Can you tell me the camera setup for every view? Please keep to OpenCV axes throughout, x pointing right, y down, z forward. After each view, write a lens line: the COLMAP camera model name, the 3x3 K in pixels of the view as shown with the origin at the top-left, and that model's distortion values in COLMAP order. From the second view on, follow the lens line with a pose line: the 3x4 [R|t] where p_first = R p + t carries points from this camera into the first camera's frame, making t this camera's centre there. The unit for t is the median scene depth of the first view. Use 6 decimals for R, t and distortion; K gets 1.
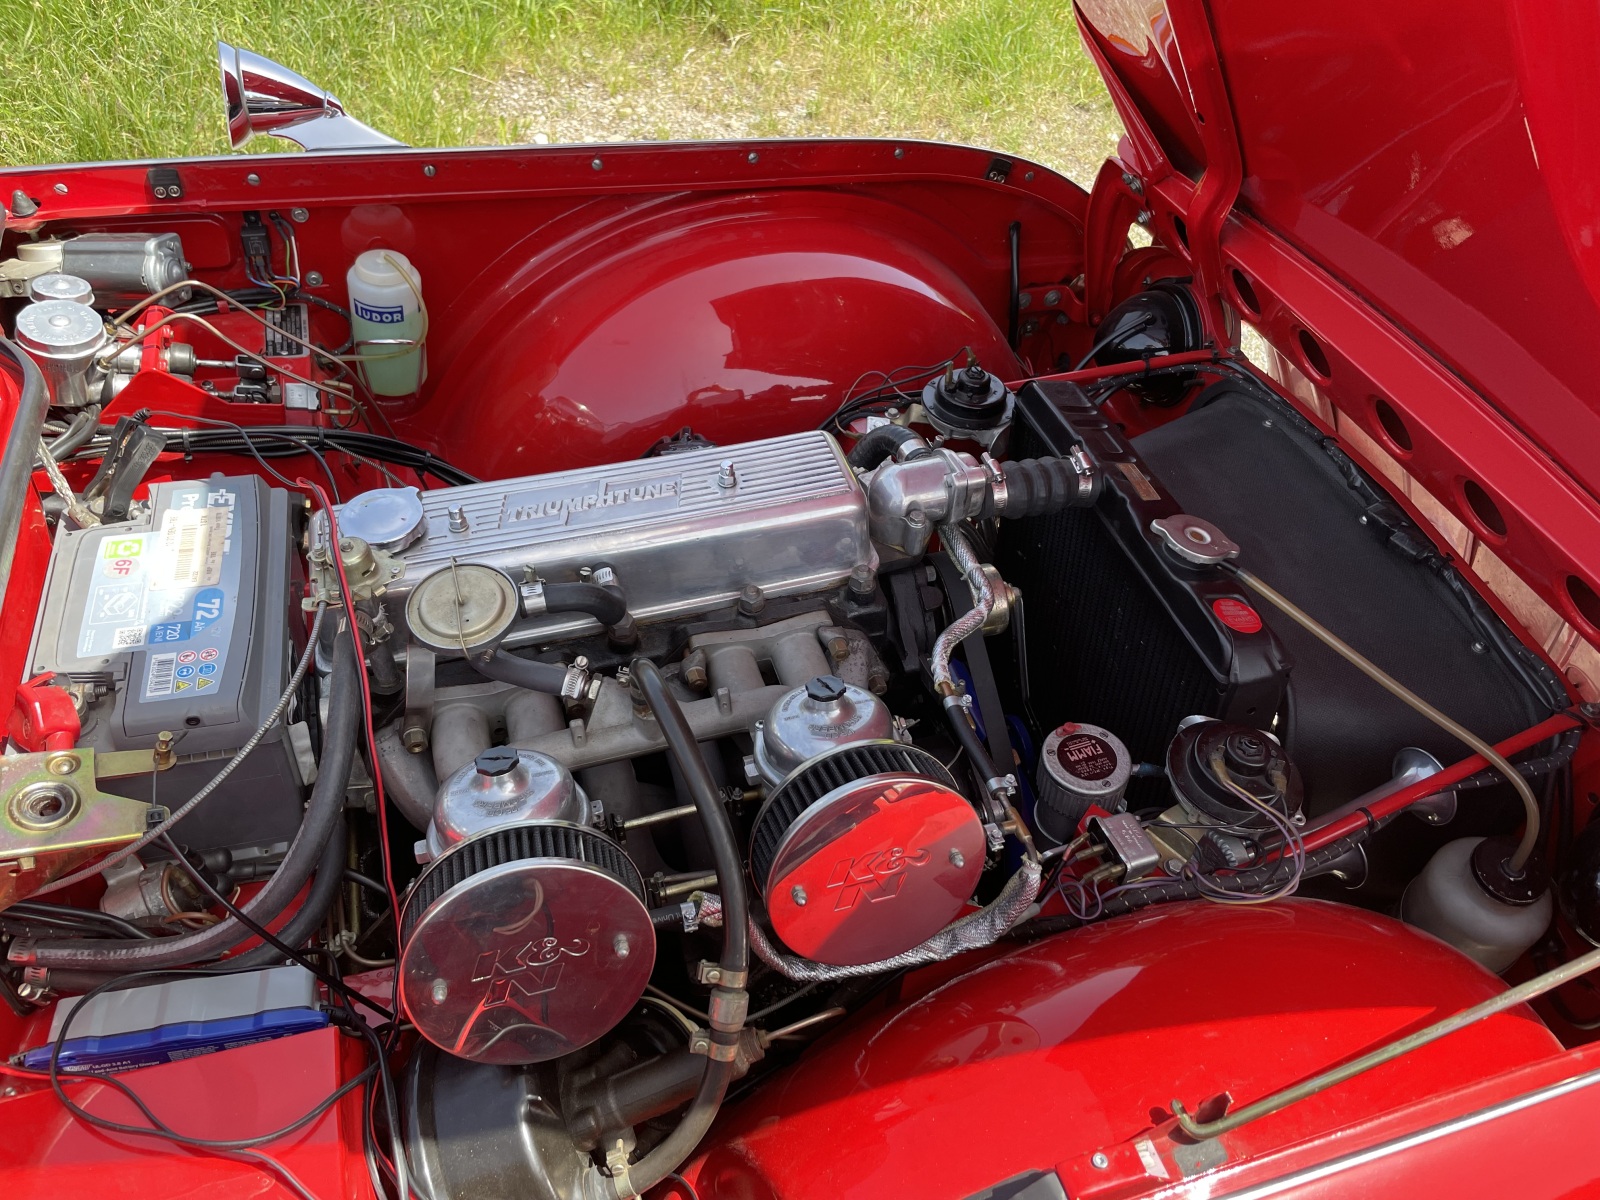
lens RADIAL K [[1225.5, 0, 812.9], [0, 1225.5, 602.3], [0, 0, 1]] dist [0.082762, -0.121552]
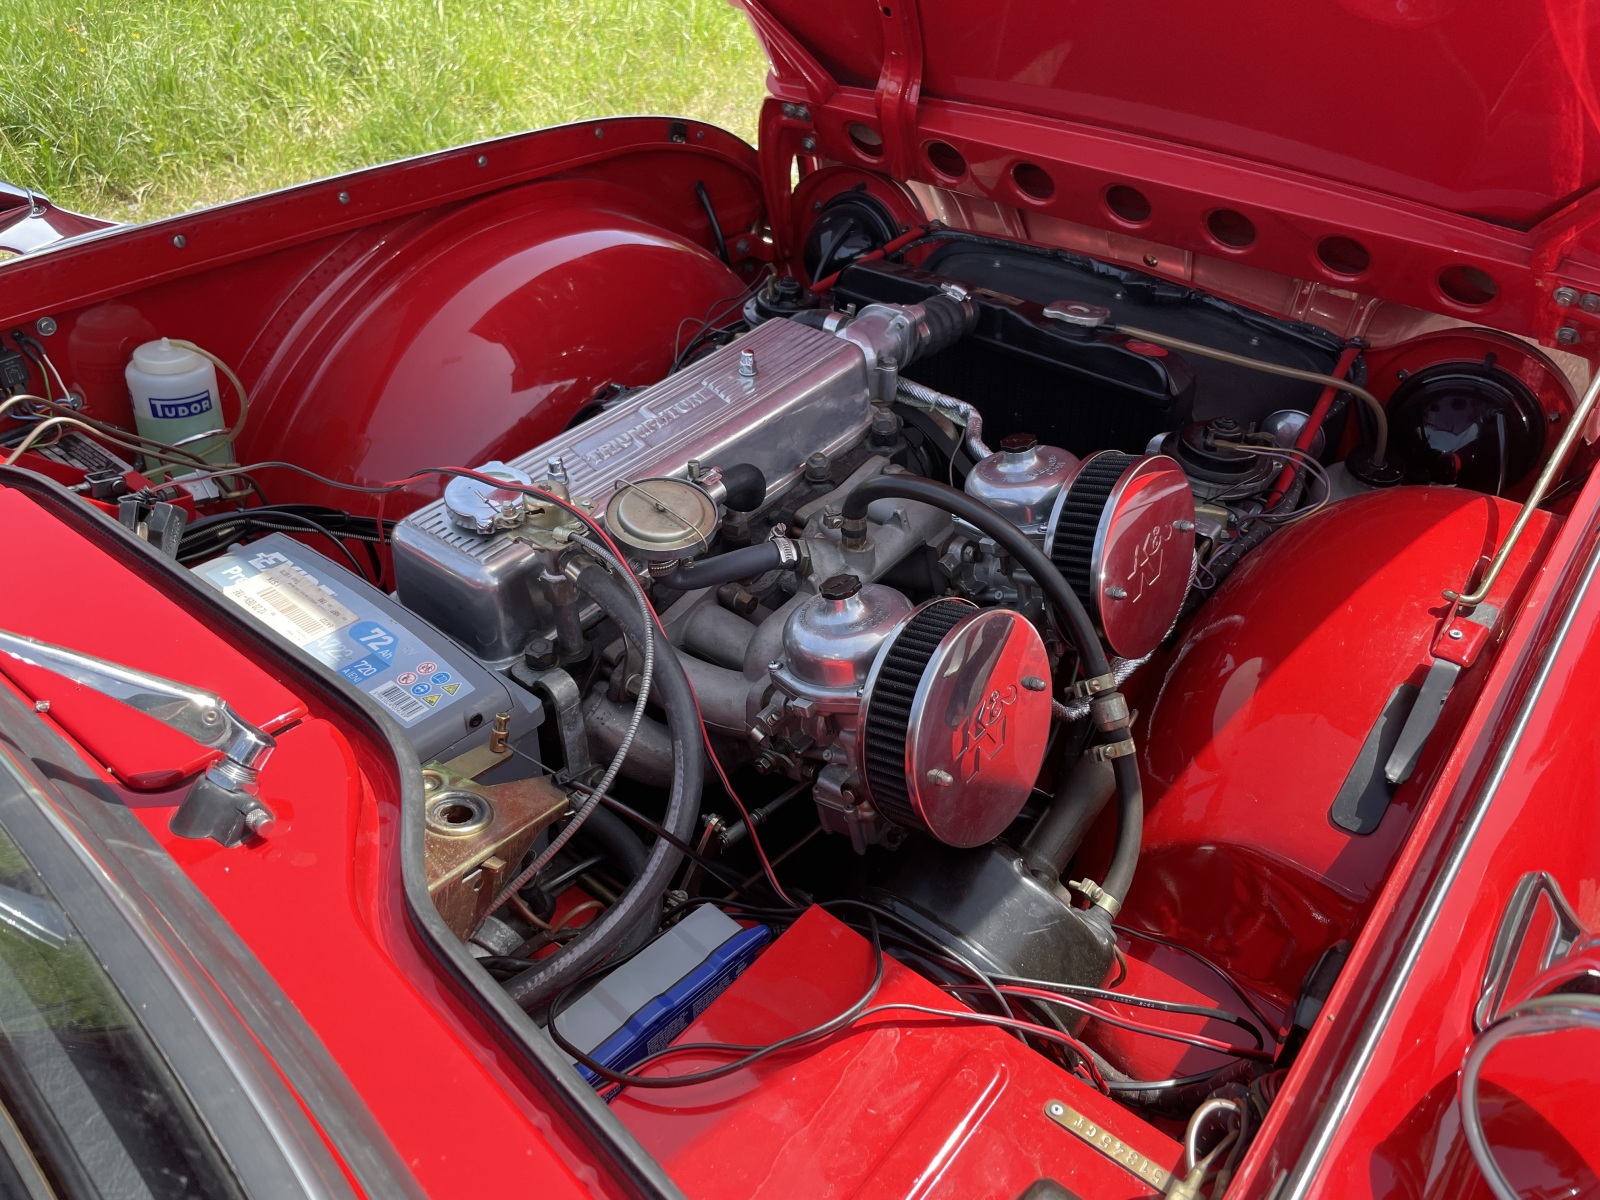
lens RADIAL K [[1225.5, 0, 812.9], [0, 1225.5, 602.3], [0, 0, 1]] dist [0.082762, -0.121552]
pose [[0.825298, -0.378728, 0.418865, -0.404882], [0.415416, 0.909623, 0.003958, 0.073215], [-0.382508, 0.170736, 0.908040, 0.059122]]
